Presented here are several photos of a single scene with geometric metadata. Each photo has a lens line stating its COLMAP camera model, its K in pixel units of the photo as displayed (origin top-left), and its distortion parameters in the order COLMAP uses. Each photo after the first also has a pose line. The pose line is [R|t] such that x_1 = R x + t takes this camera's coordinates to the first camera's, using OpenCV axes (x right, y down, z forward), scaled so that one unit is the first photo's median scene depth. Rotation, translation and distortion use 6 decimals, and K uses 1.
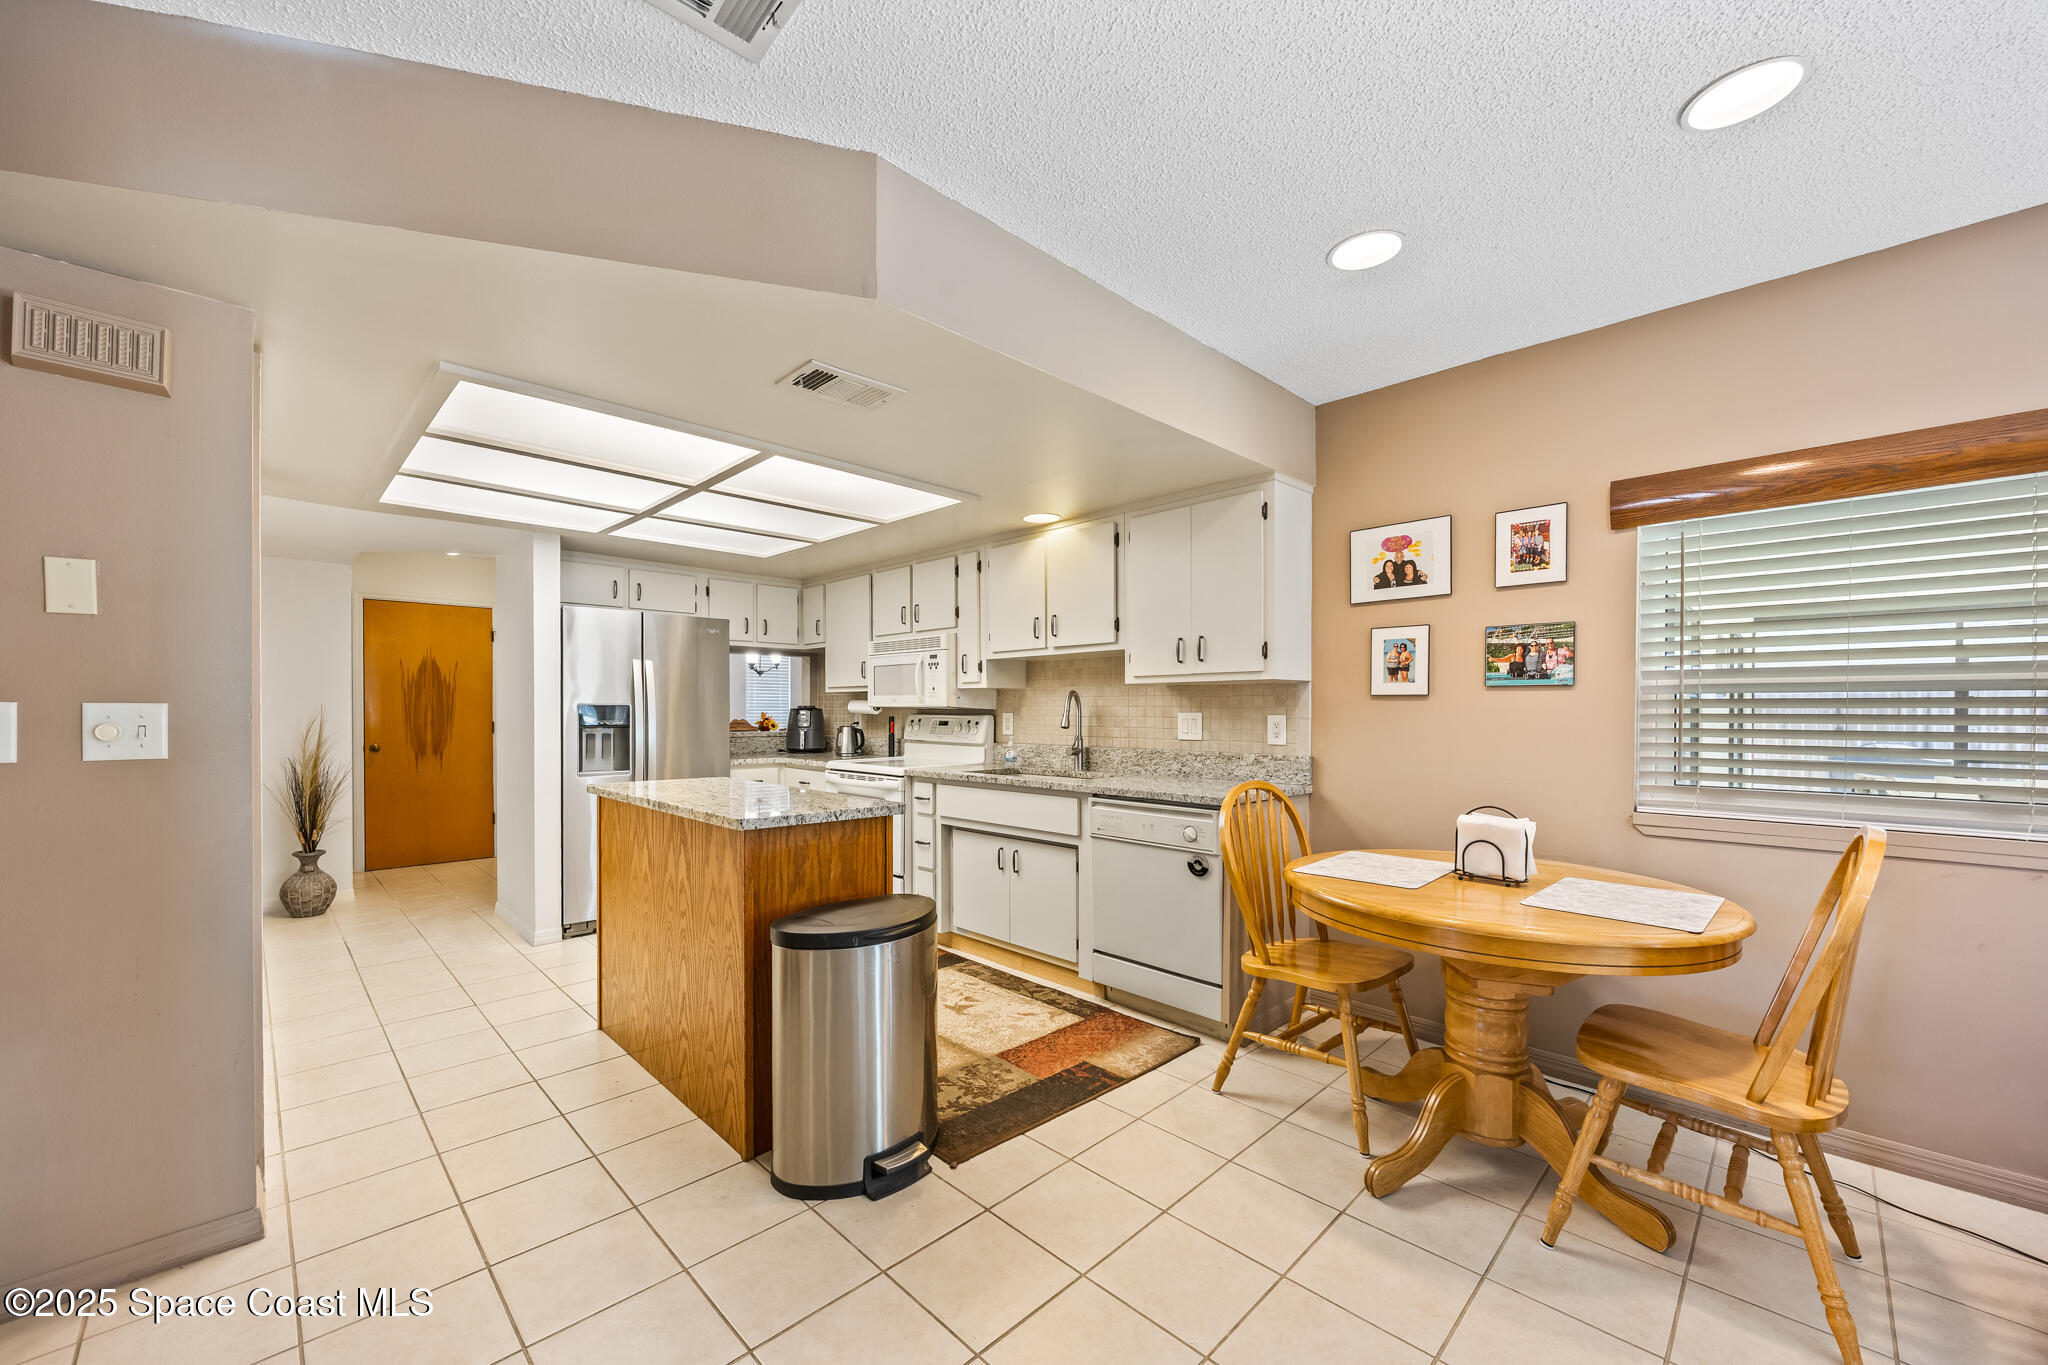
lens RADIAL K [[772.6, 0, 997.9], [0, 772.6, 712.2], [0, 0, 1]] dist [-0.006828, 0.001138]
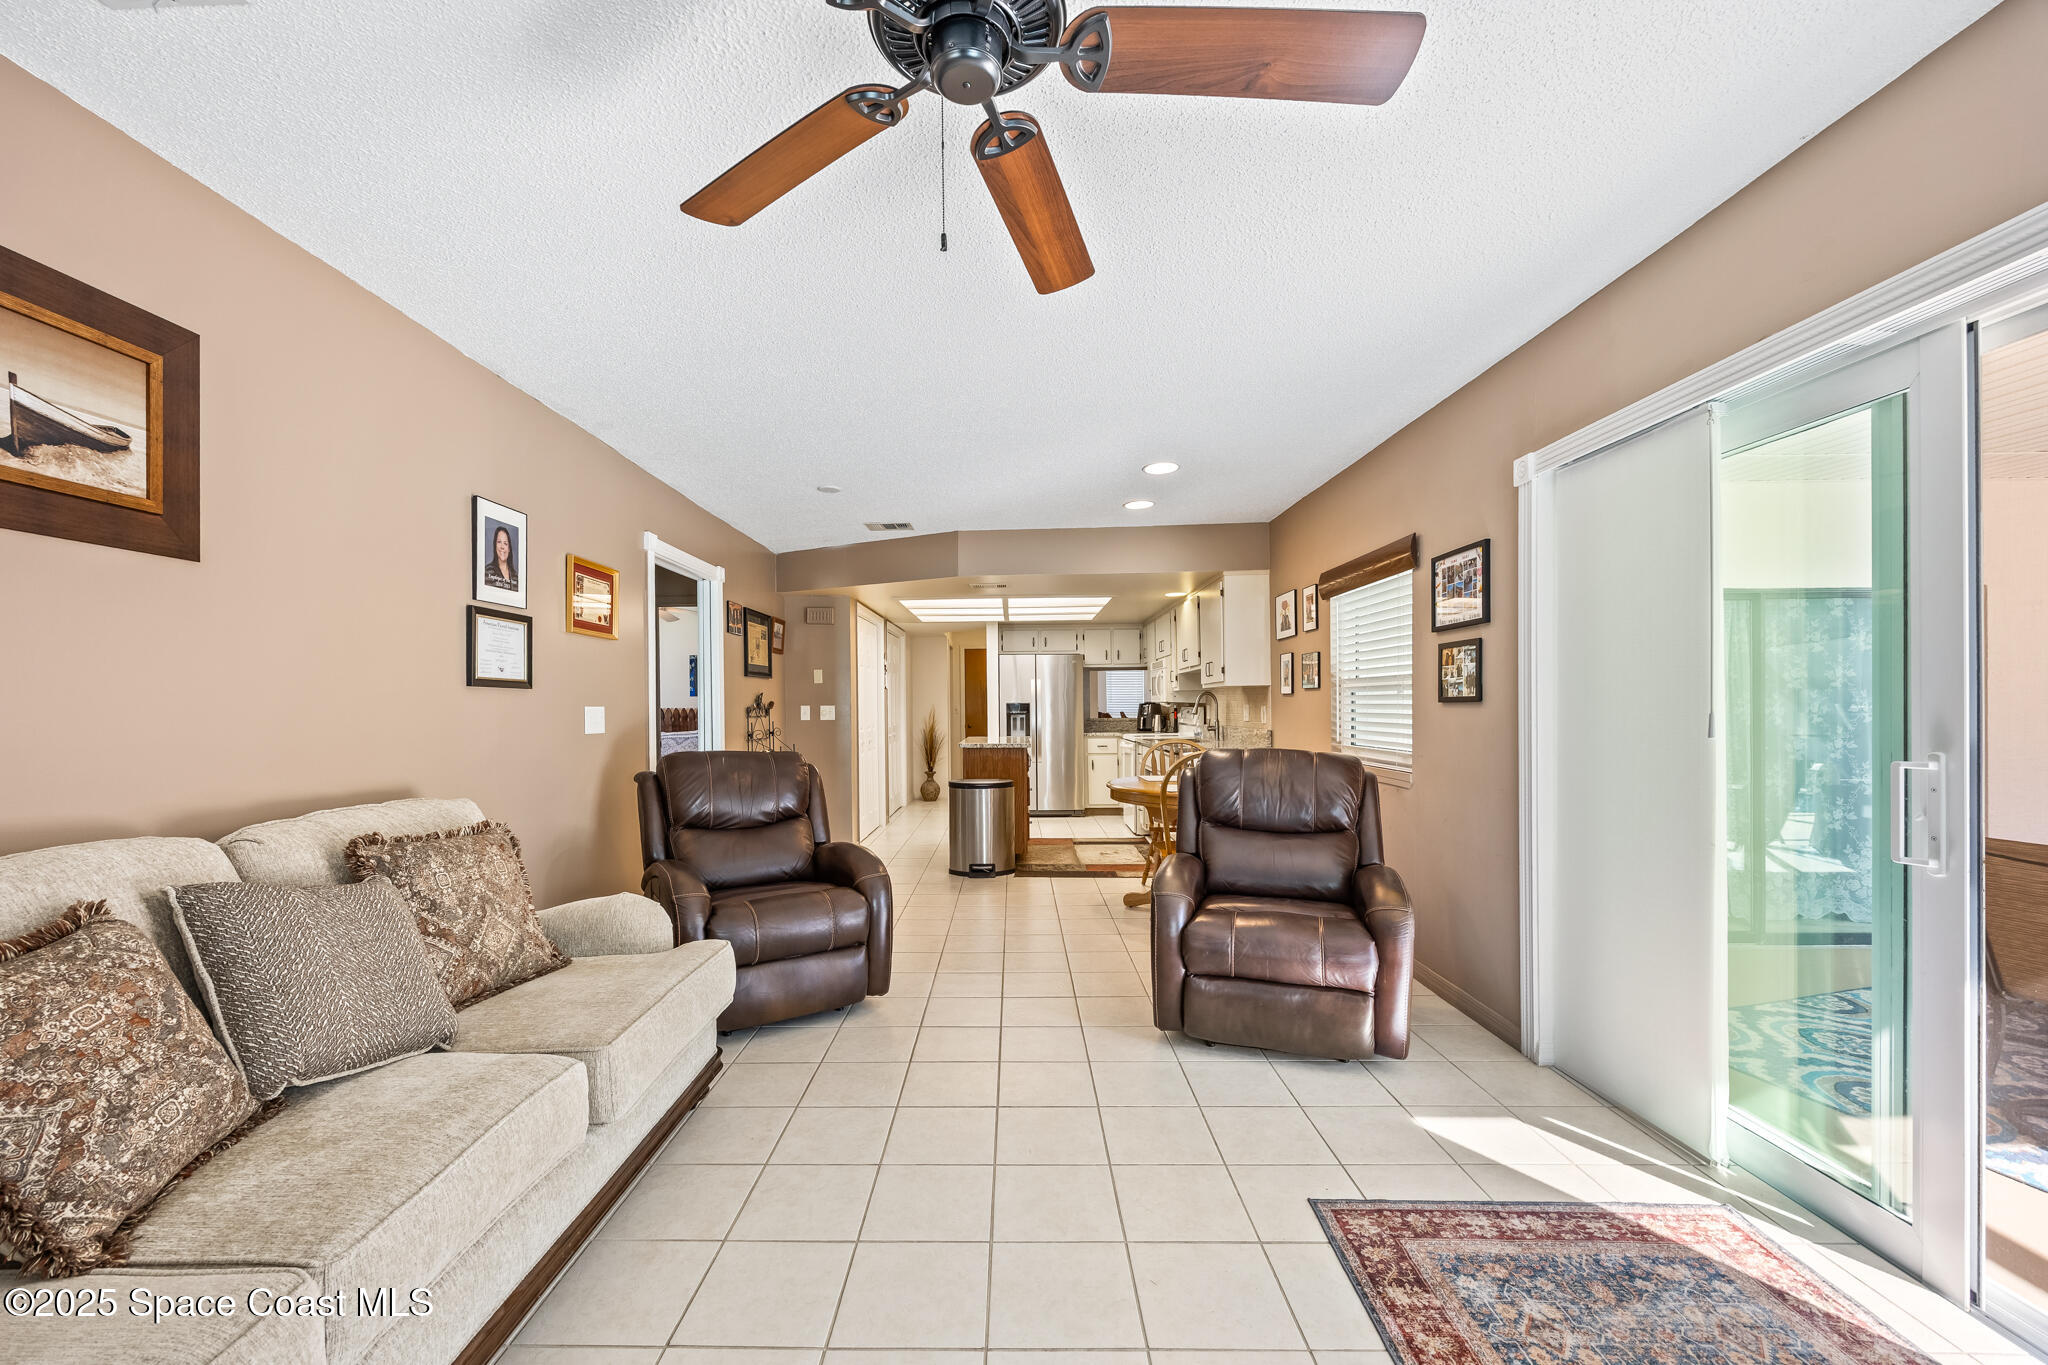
lens RADIAL K [[772.6, 0, 1004.5], [0, 772.6, 703.9], [0, 0, 1]] dist [-0.006828, 0.001138]
pose [[0.711823, -0.010139, -0.702285, 1.044760], [0.009273, 0.999944, -0.005037, 0.002914], [0.702297, -0.002927, 0.711878, -0.536807]]
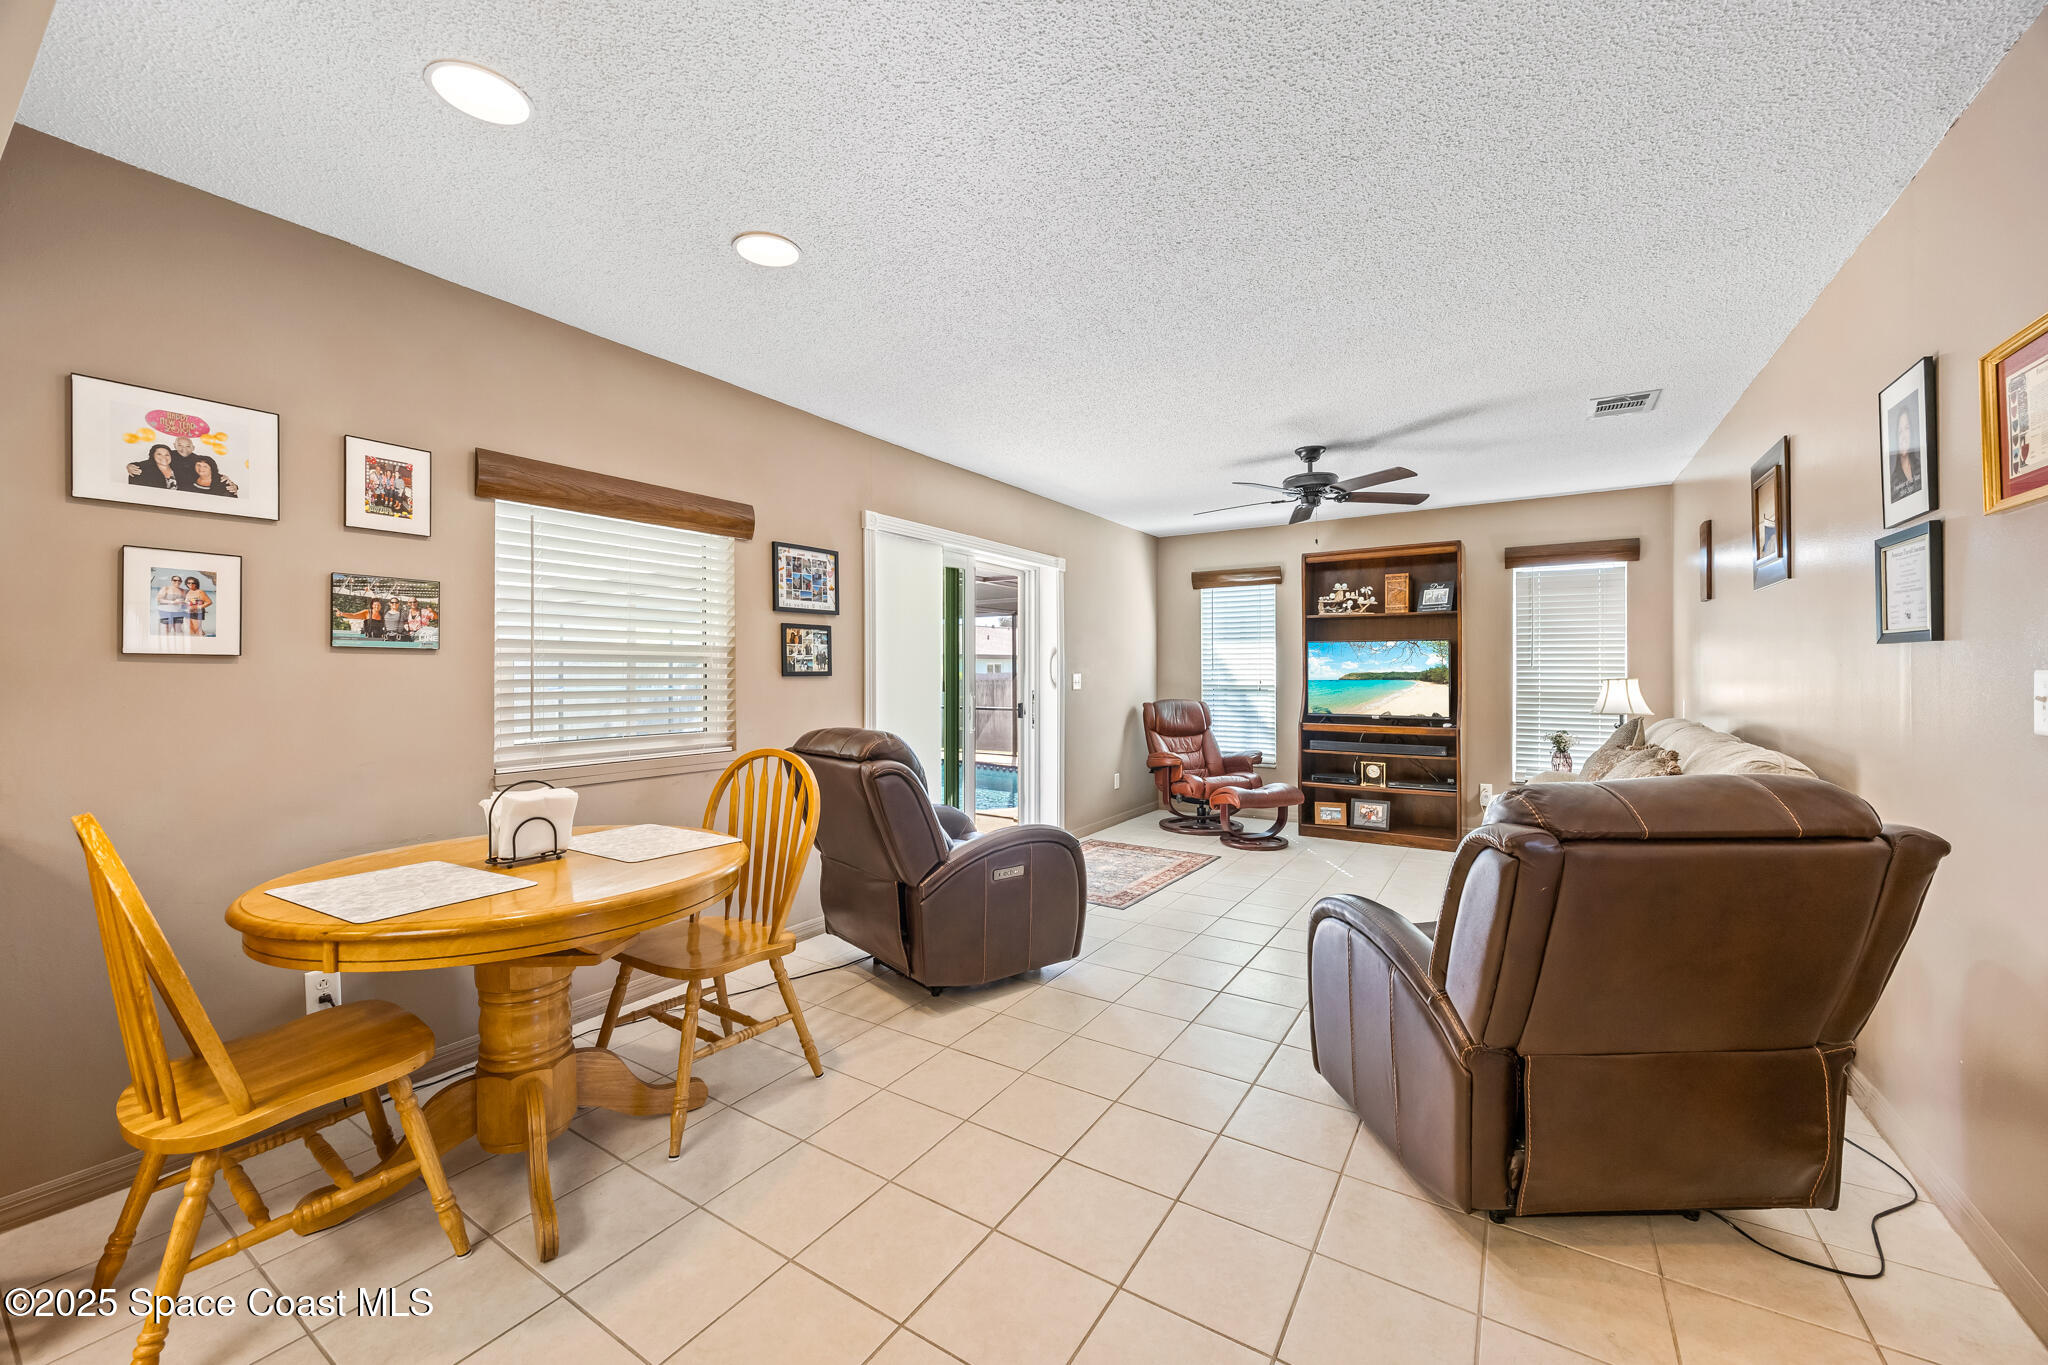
lens RADIAL K [[772.6, 0, 1030.9], [0, 772.6, 672.2], [0, 0, 1]] dist [-0.006828, 0.001138]
pose [[-0.227011, -0.000911, 0.973892, -0.234740], [0.003815, 0.999991, 0.001824, -0.004506], [-0.973885, 0.004129, -0.227006, 0.362123]]
